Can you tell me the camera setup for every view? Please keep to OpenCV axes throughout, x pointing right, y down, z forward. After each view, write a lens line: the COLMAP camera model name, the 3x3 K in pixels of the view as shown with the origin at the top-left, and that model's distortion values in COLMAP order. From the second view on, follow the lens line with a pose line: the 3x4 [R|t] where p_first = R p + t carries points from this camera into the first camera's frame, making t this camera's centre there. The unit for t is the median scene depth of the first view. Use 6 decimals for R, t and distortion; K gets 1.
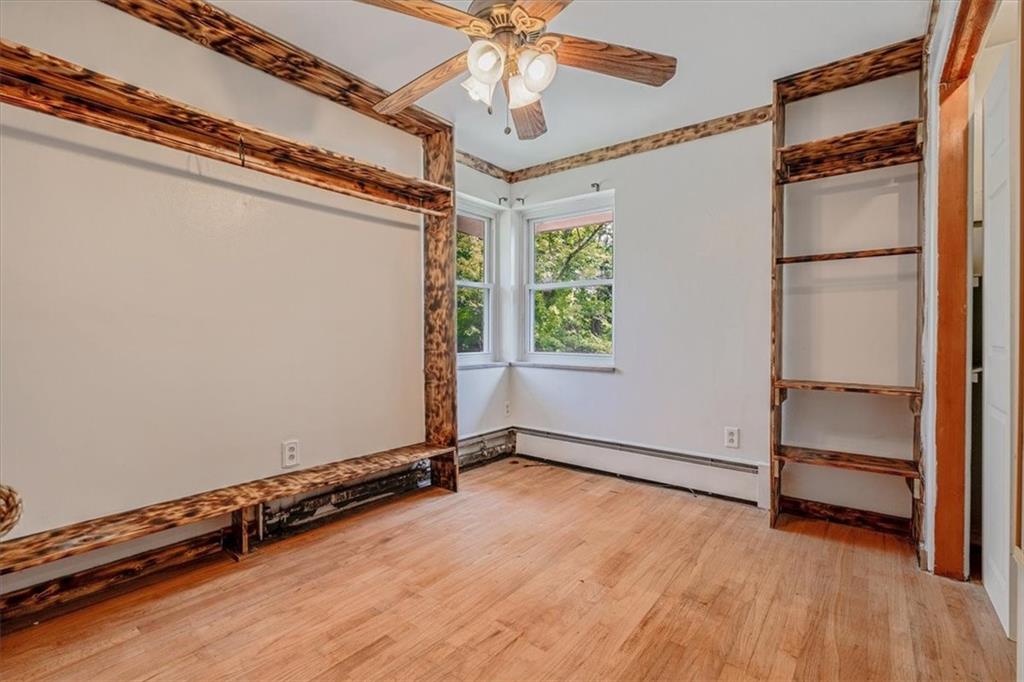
lens RADIAL K [[459.8, 0, 512.0], [0, 459.8, 342.8], [0, 0, 1]] dist [-0.007133, 0.002258]
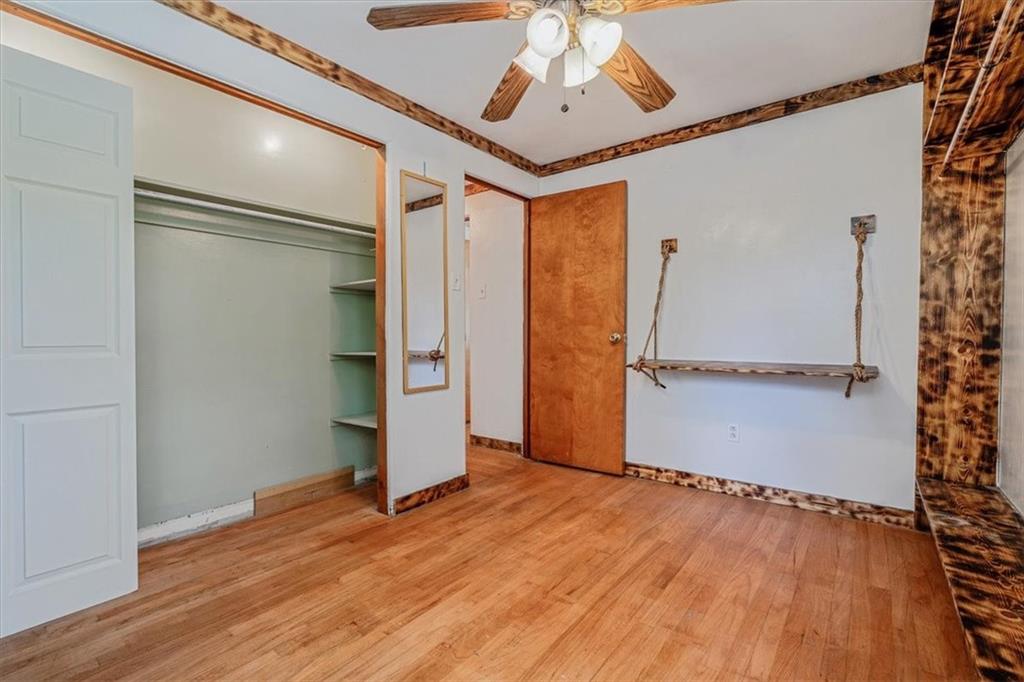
lens RADIAL K [[459.8, 0, 512.1], [0, 459.8, 336.4], [0, 0, 1]] dist [-0.007133, 0.002258]
pose [[-0.999984, 0.005016, 0.002790, 0.092462], [0.005074, 0.999761, 0.021246, -0.029340], [-0.002682, 0.021260, -0.999770, 1.890642]]
